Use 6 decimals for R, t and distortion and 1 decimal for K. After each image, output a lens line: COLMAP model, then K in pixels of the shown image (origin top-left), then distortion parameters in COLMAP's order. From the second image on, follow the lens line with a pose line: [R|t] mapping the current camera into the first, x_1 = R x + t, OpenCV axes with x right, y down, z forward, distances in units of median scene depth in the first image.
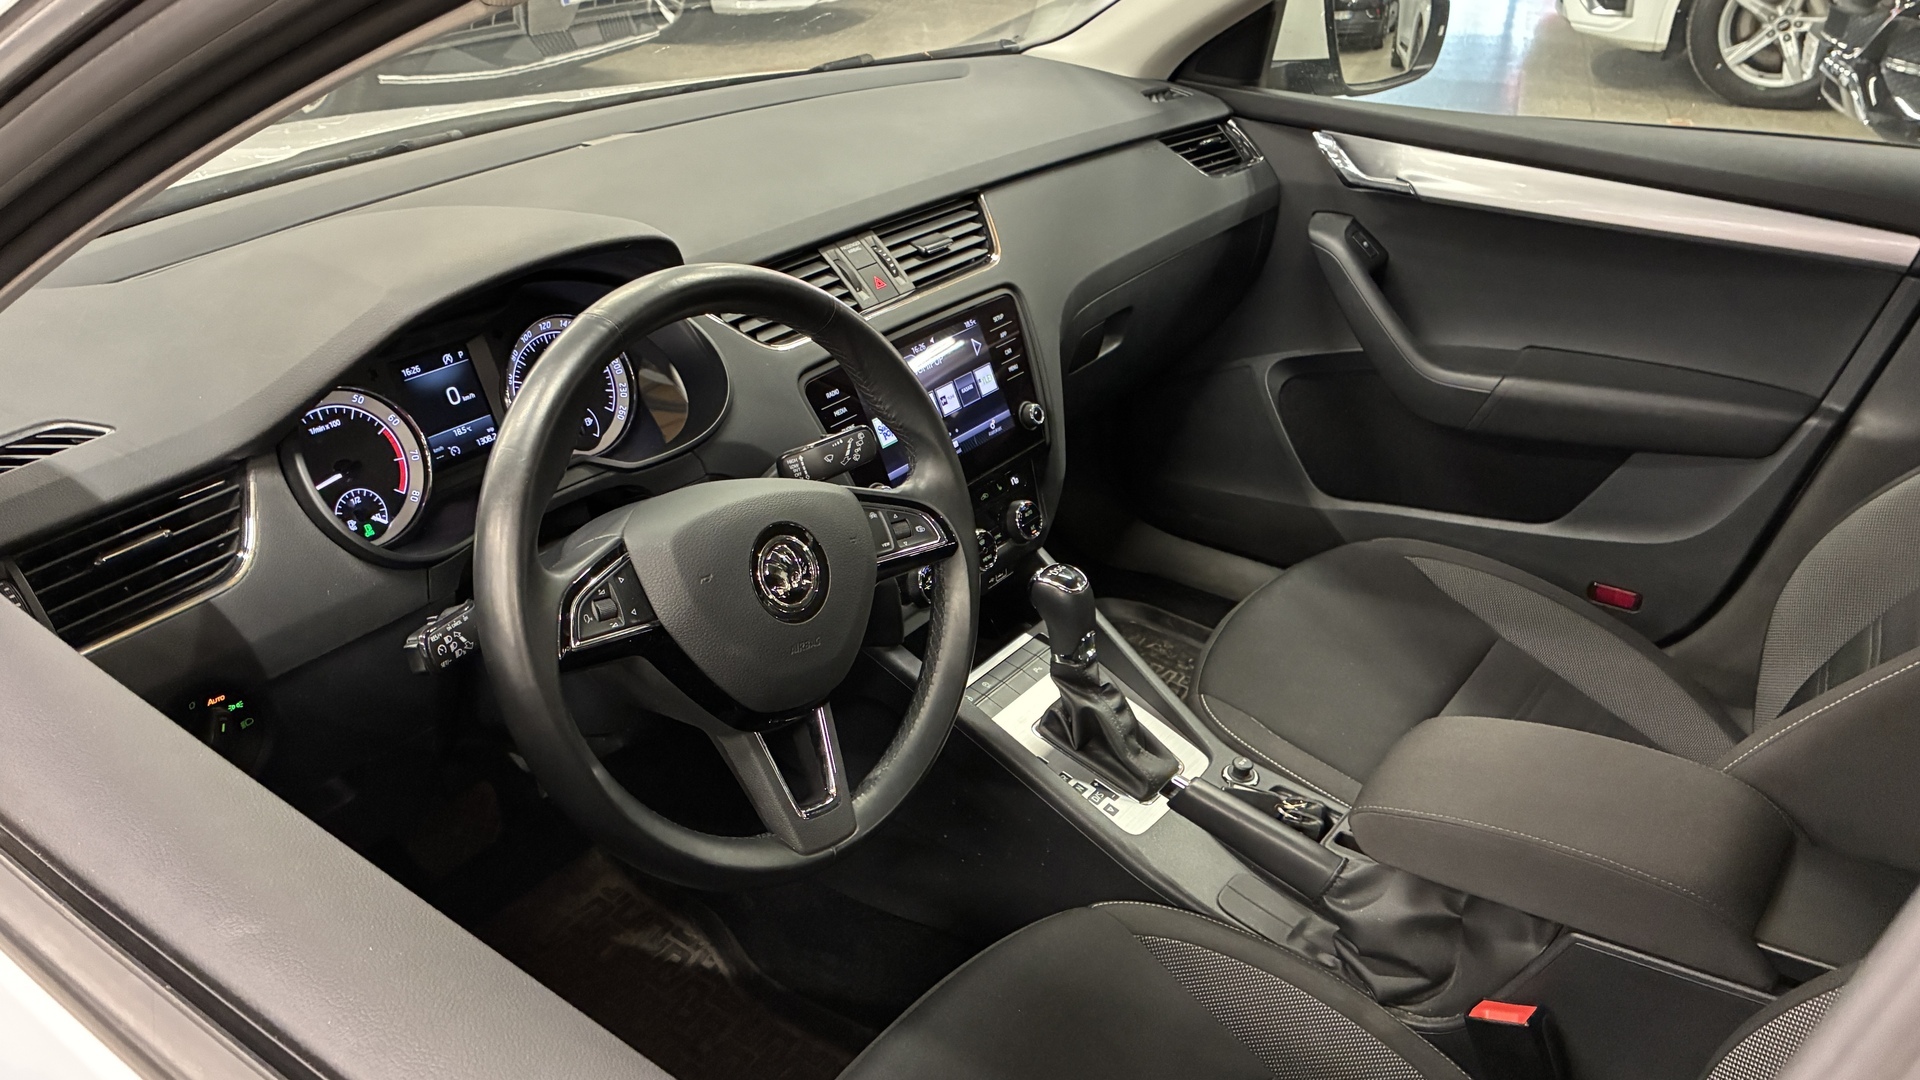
lens RADIAL K [[1469.3, 0, 960.0], [0, 1469.3, 540.0], [0, 0, 1]] dist [0.006704, 0.001511]
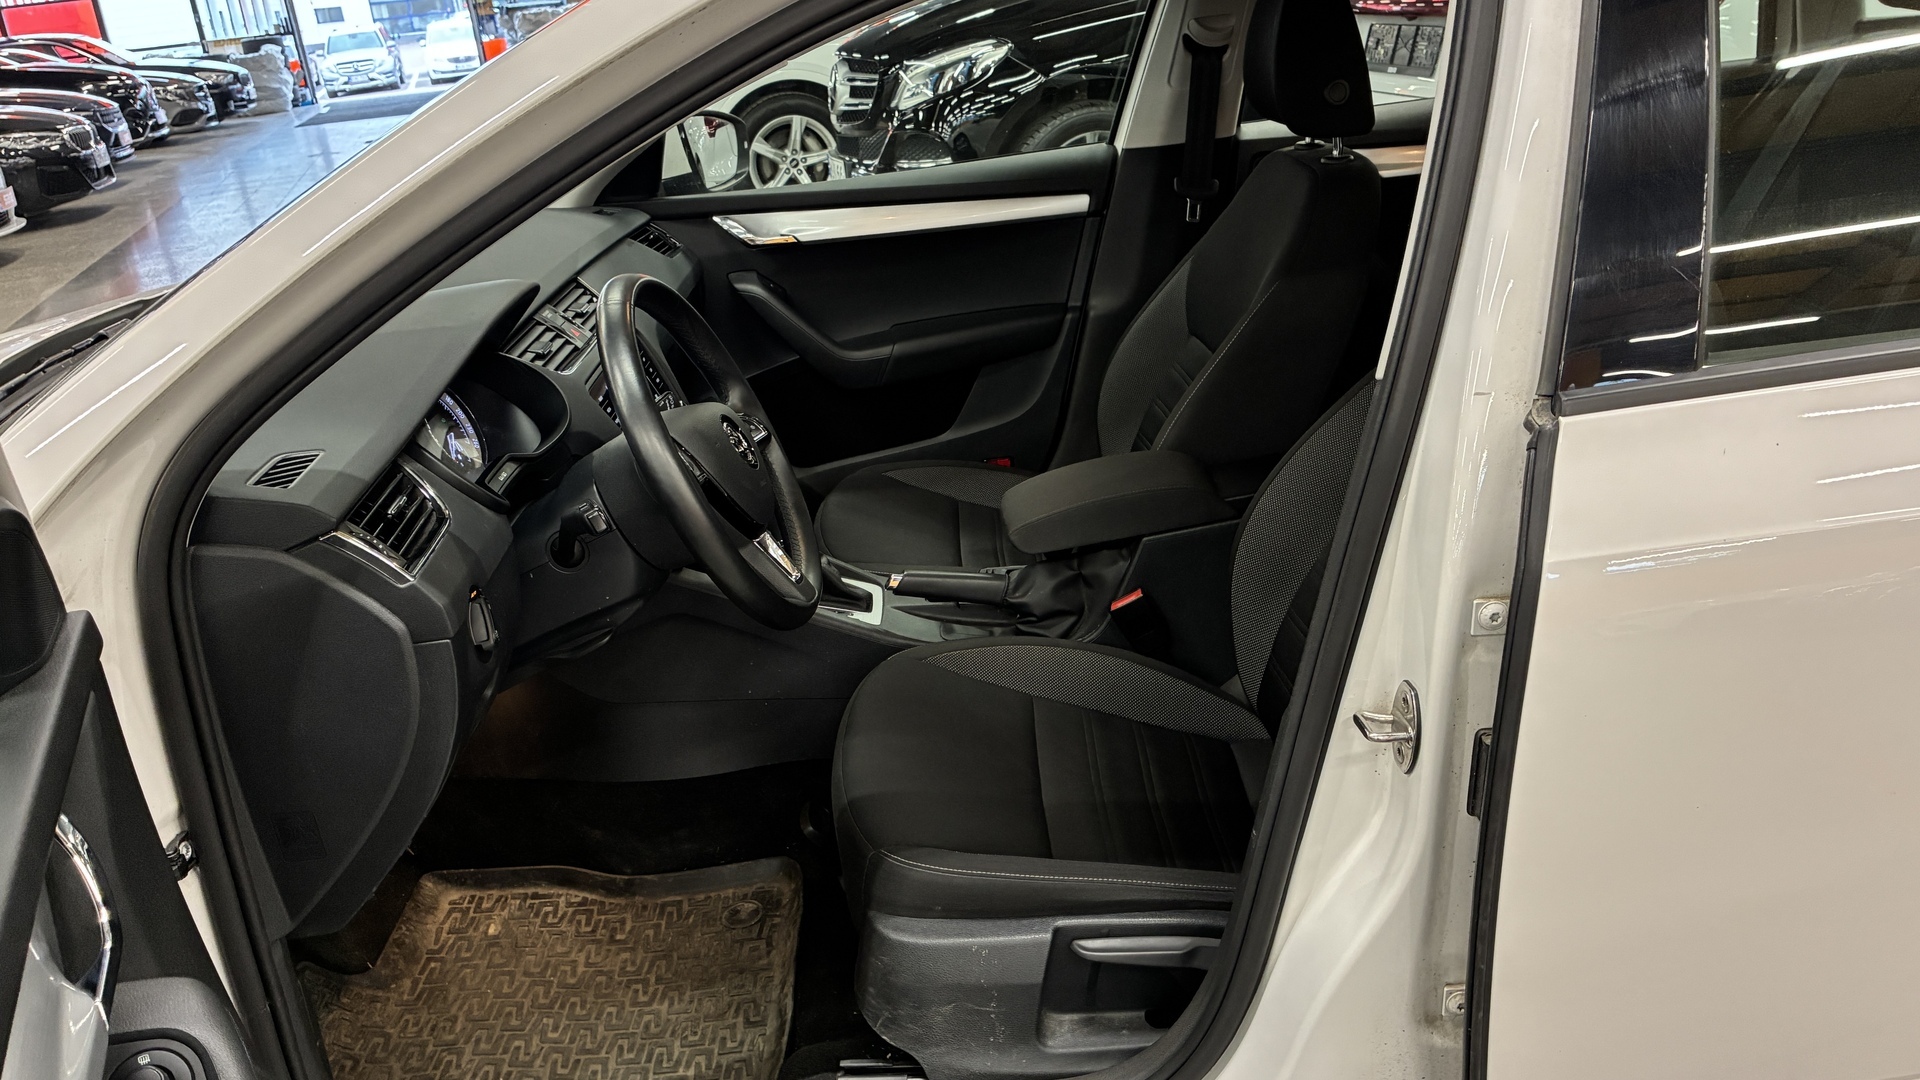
lens RADIAL K [[1469.3, 0, 960.0], [0, 1469.3, 540.0], [0, 0, 1]] dist [0.006704, 0.001511]
pose [[0.785083, -0.296422, 0.543856, -0.441197], [0.367005, 0.929936, -0.022940, 0.132707], [-0.498951, 0.217607, 0.838865, -0.243057]]
